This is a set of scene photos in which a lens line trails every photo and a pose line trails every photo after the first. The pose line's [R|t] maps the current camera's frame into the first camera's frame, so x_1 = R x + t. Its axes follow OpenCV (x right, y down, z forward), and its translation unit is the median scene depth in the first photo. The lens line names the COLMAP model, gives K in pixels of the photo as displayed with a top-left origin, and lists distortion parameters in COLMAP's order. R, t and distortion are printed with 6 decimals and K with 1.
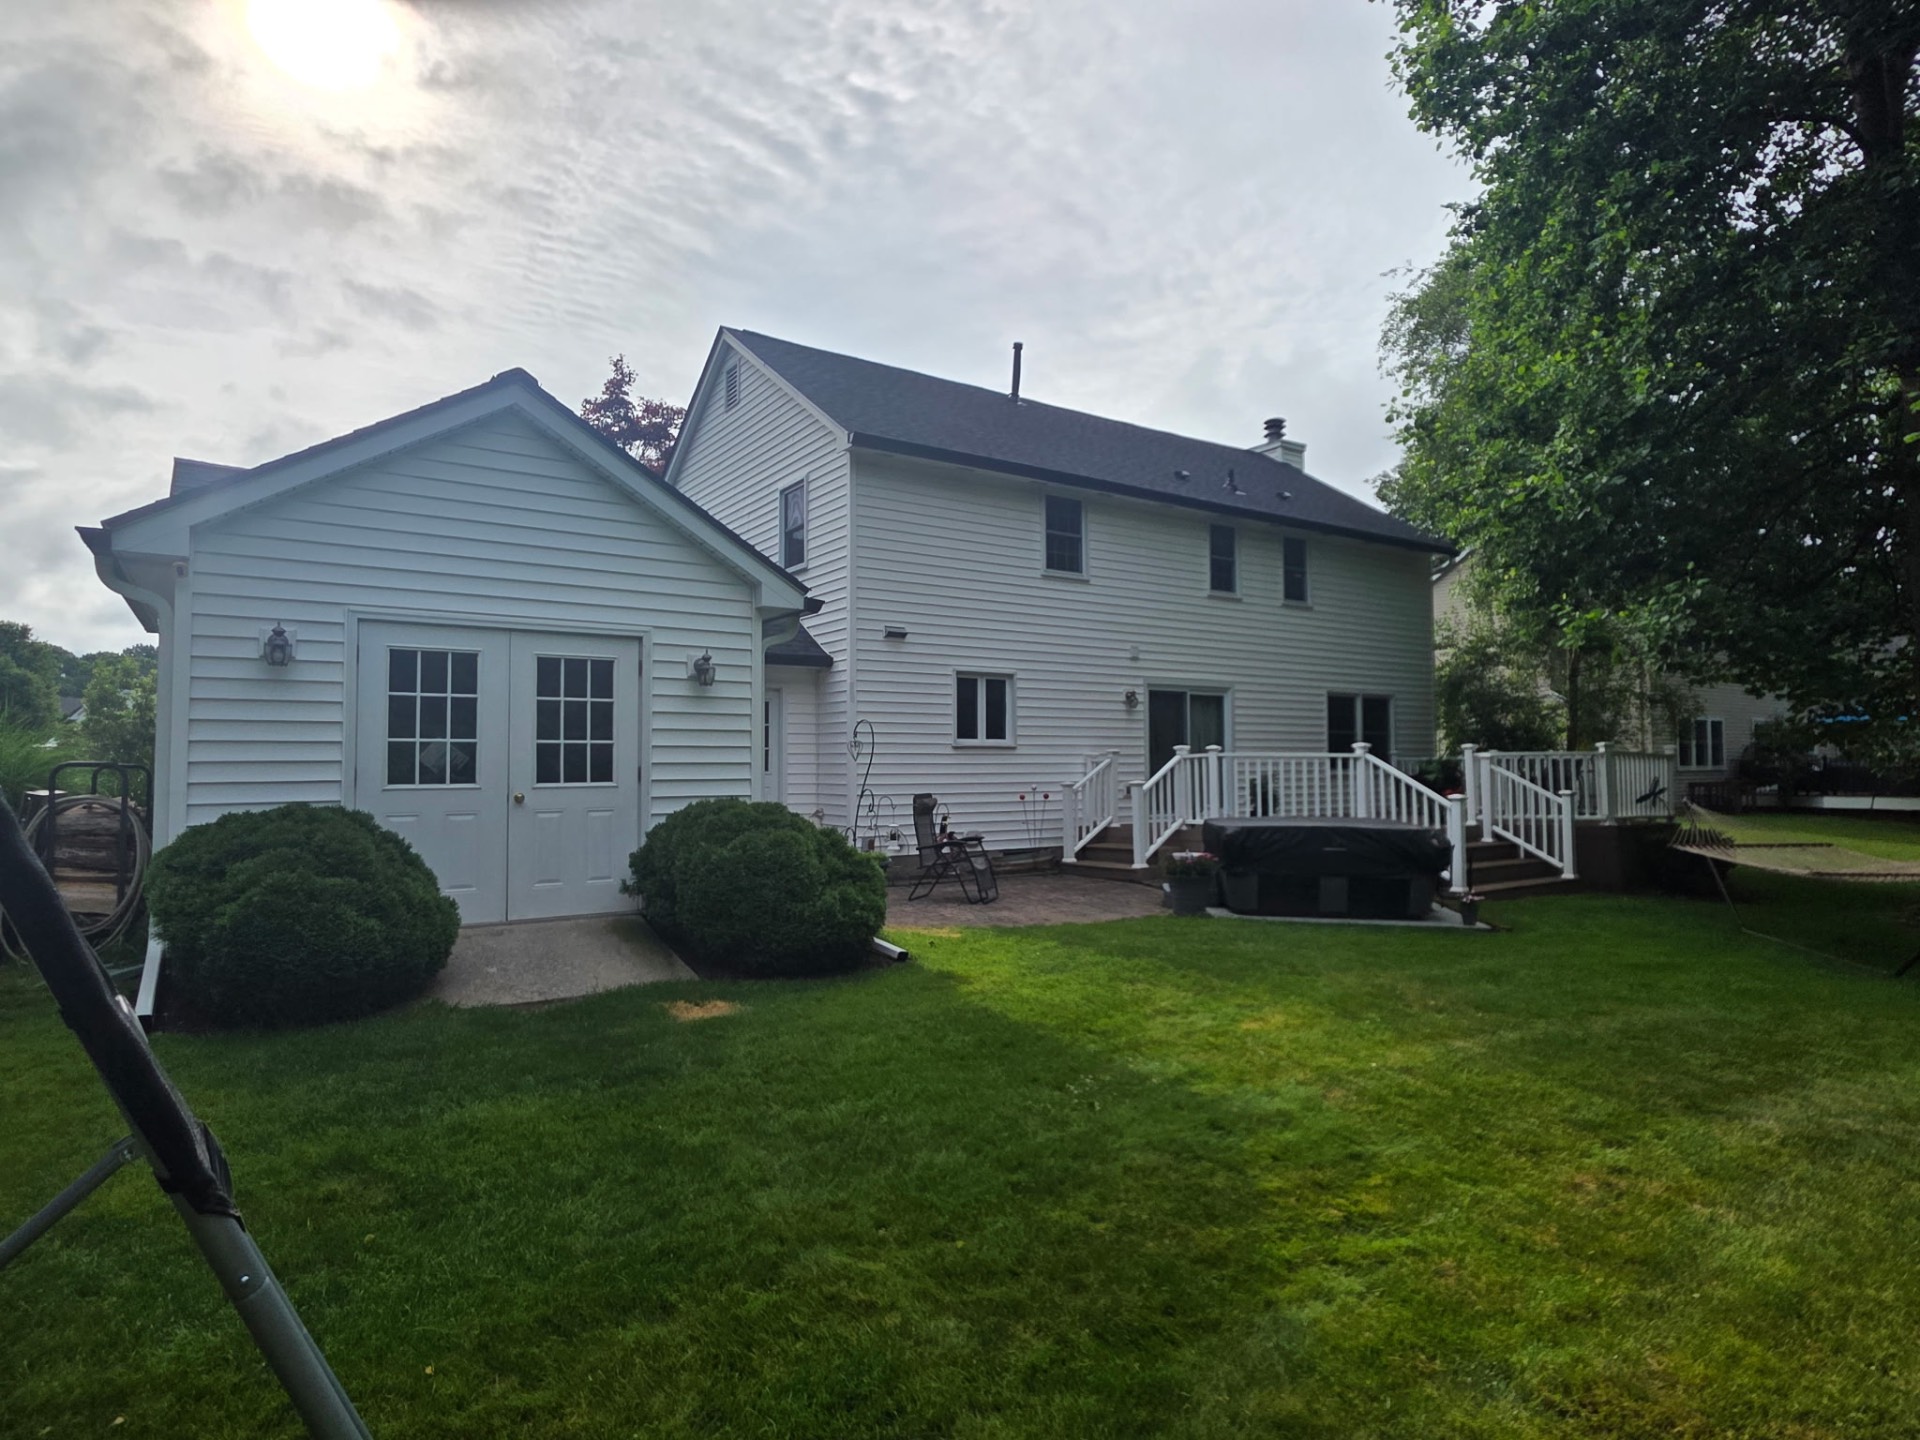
lens RADIAL K [[1100.8, 0, 960.0], [0, 1100.8, 720.0], [0, 0, 1]] dist [-0.002049, -0.000671]
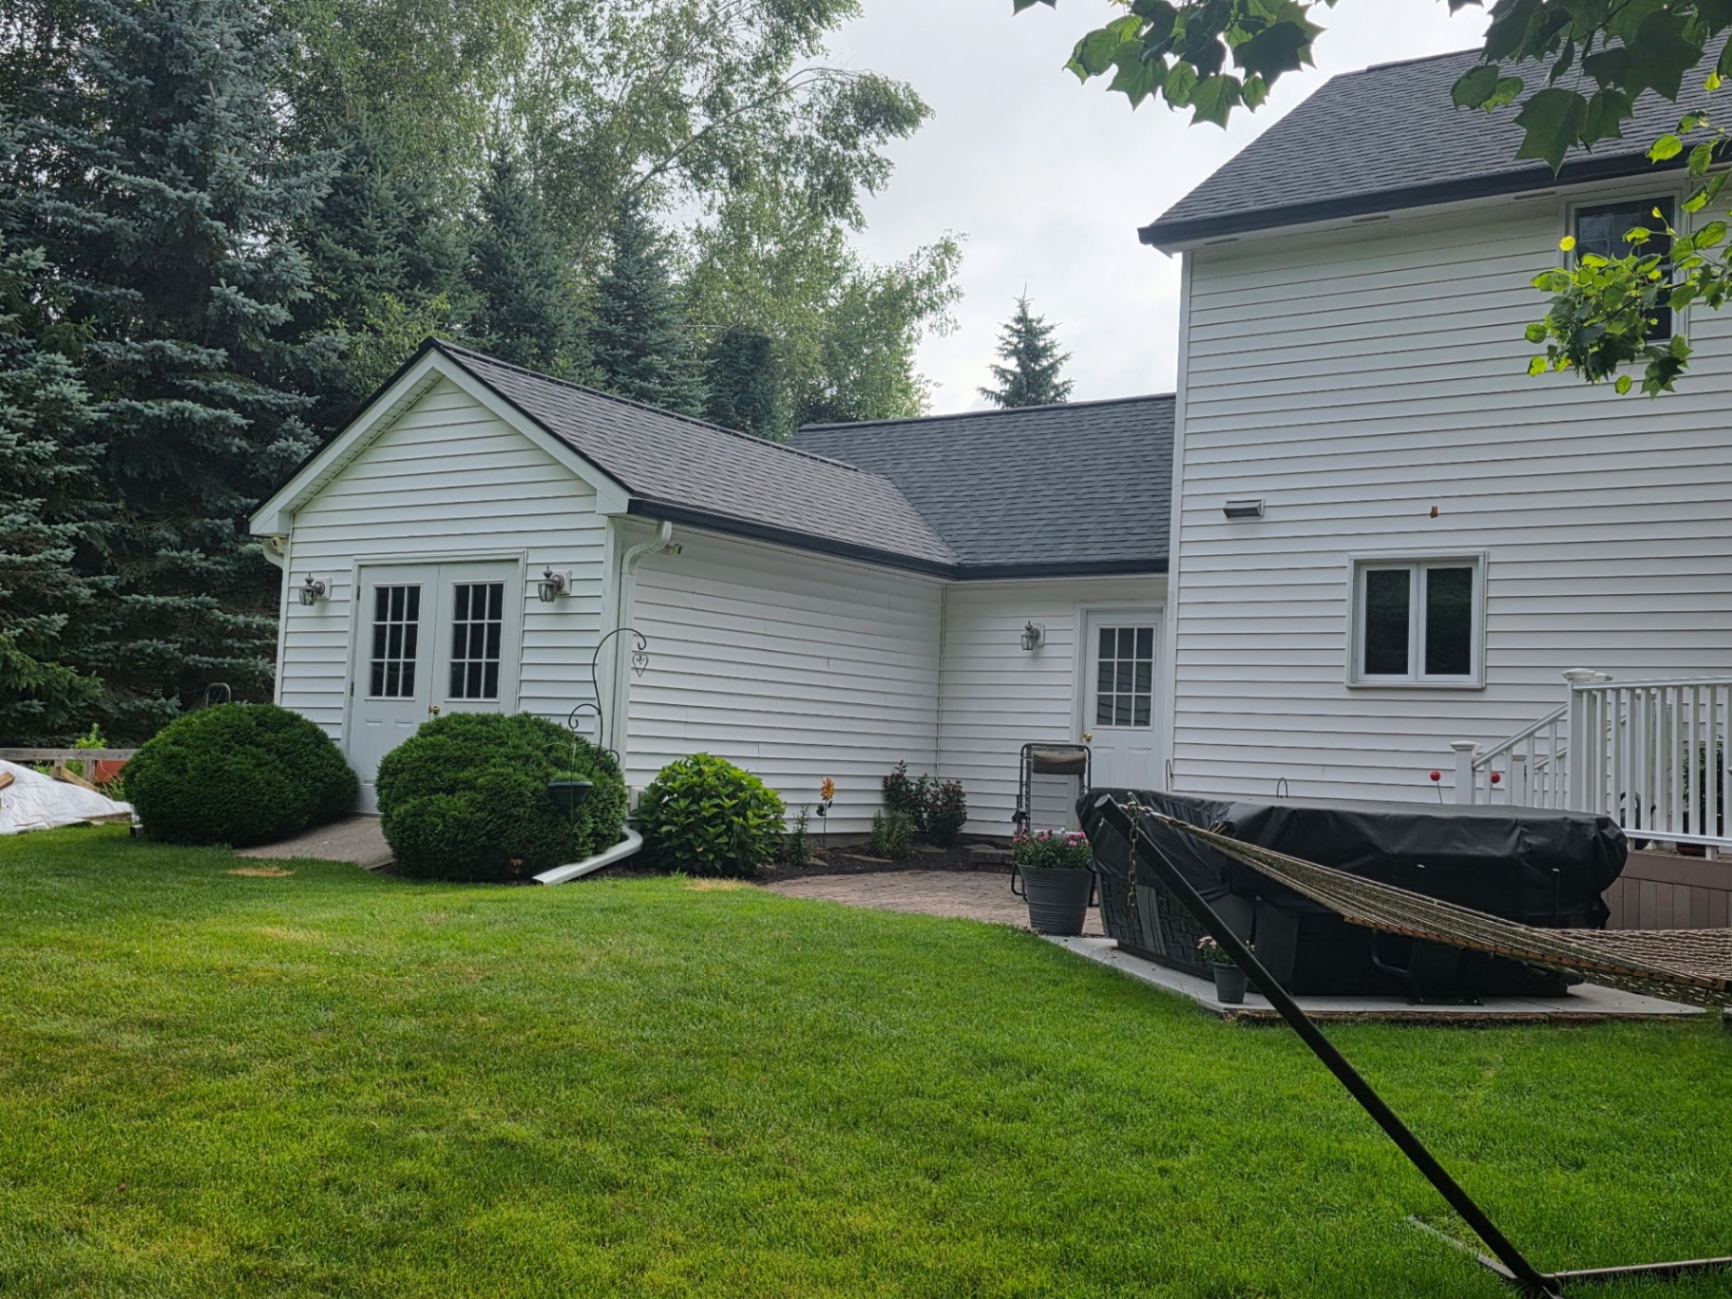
lens RADIAL K [[1824.3, 0, 866.0], [0, 1824.3, 649.5], [0, 0, 1]] dist [0.053594, -0.030981]
pose [[0.350021, -0.039029, -0.935928, 1.253647], [-0.005017, 0.999039, -0.043537, 0.073248], [0.936728, 0.019934, 0.349489, 0.615113]]
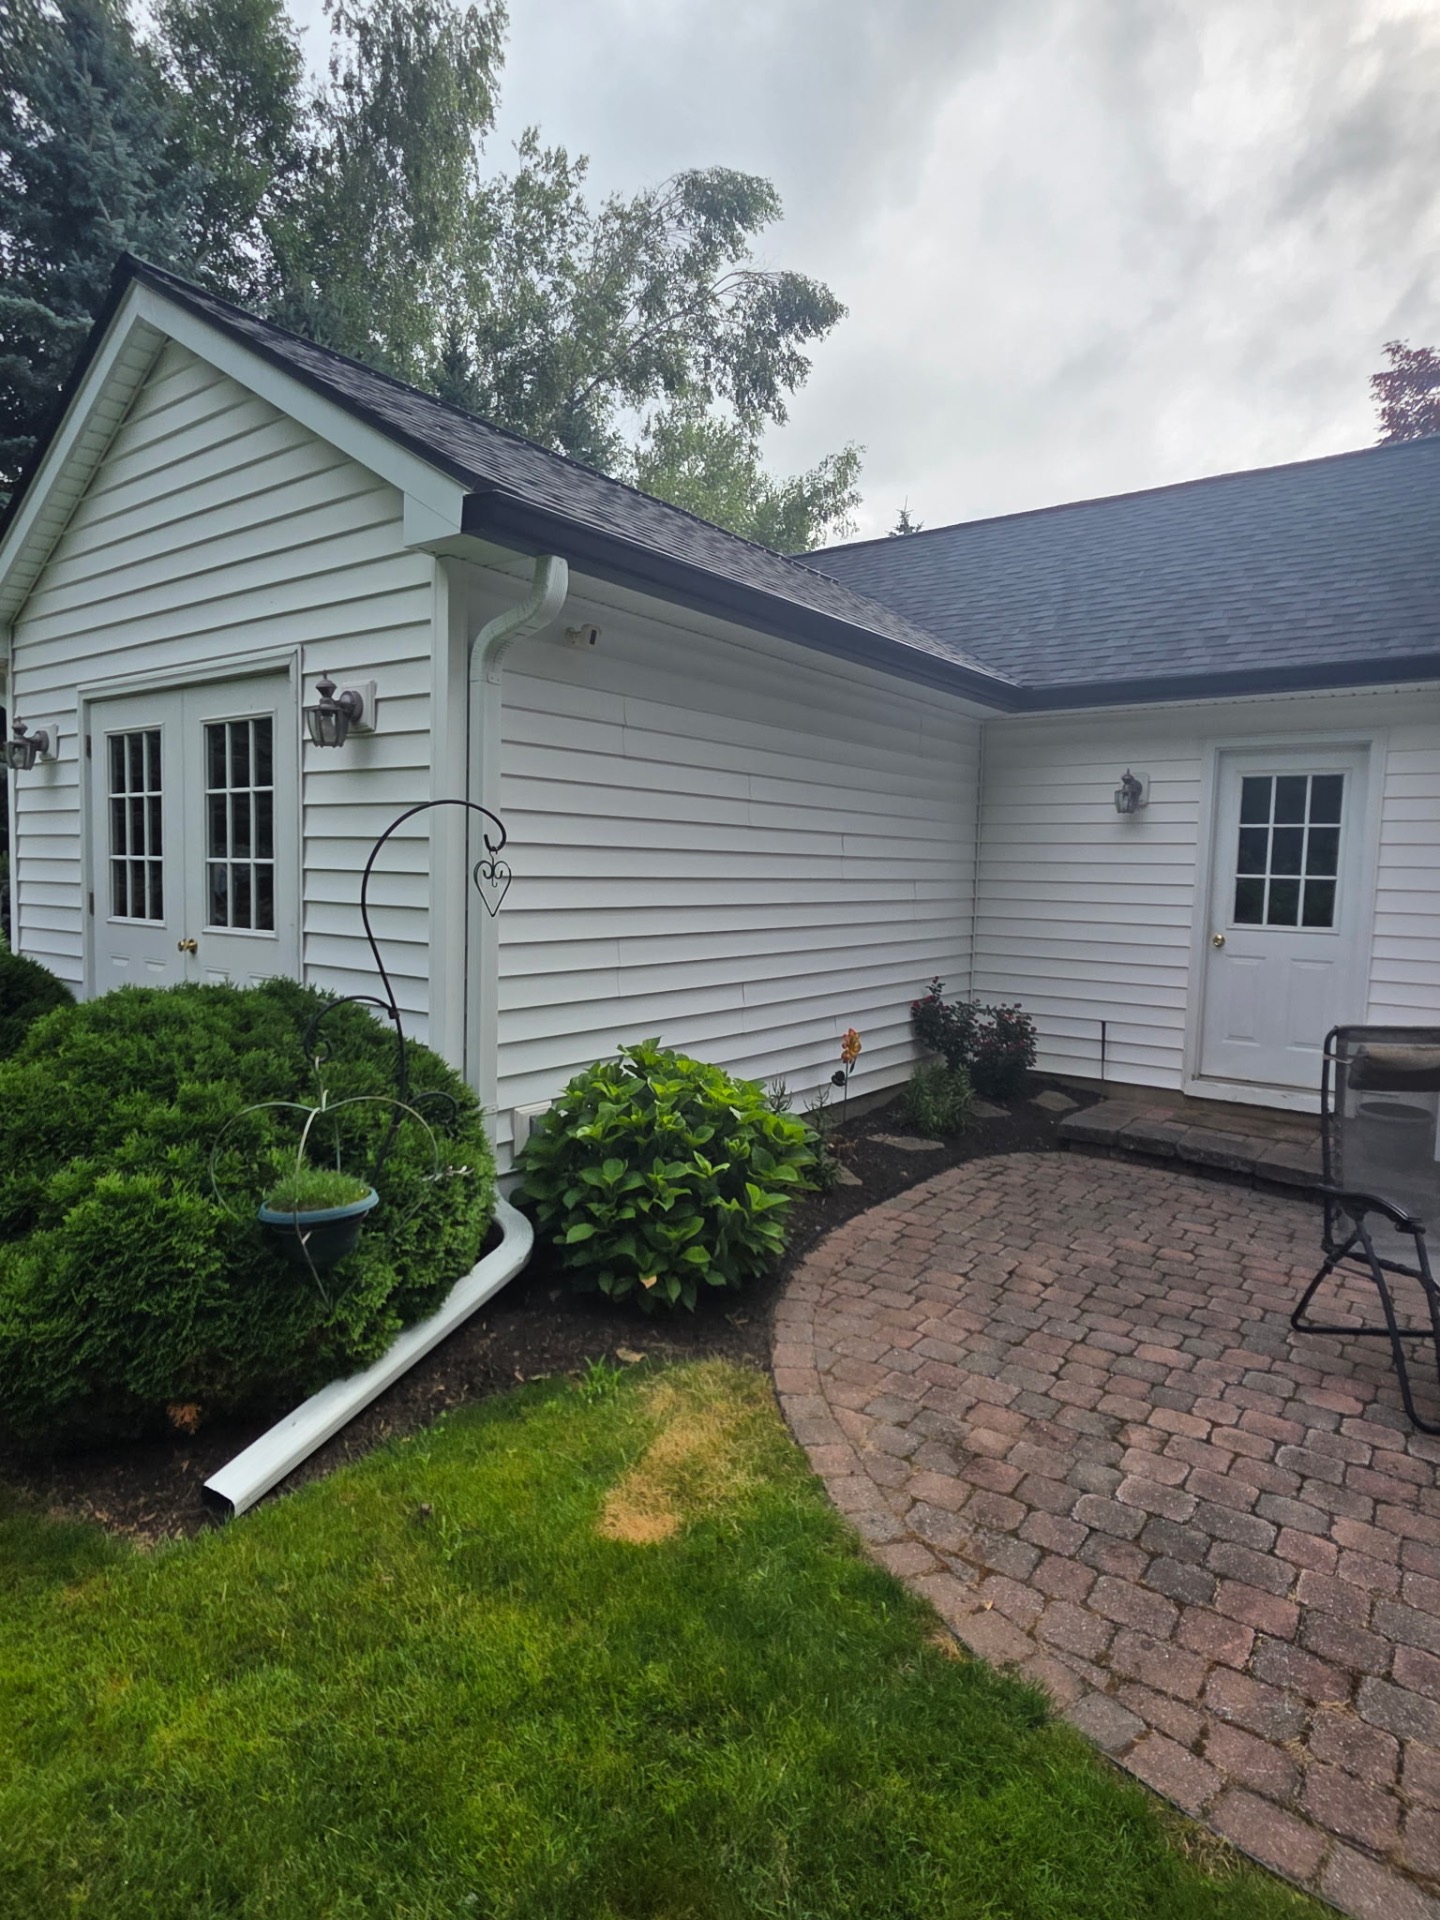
lens RADIAL K [[1100.8, 0, 693.0], [0, 1100.8, 957.8], [0, 0, 1]] dist [-0.002049, -0.000671]
pose [[0.298593, 0.090618, -0.950069, 0.260202], [0.014787, 0.994923, 0.099544, 0.014497], [0.954266, -0.043772, 0.295737, 0.891672]]
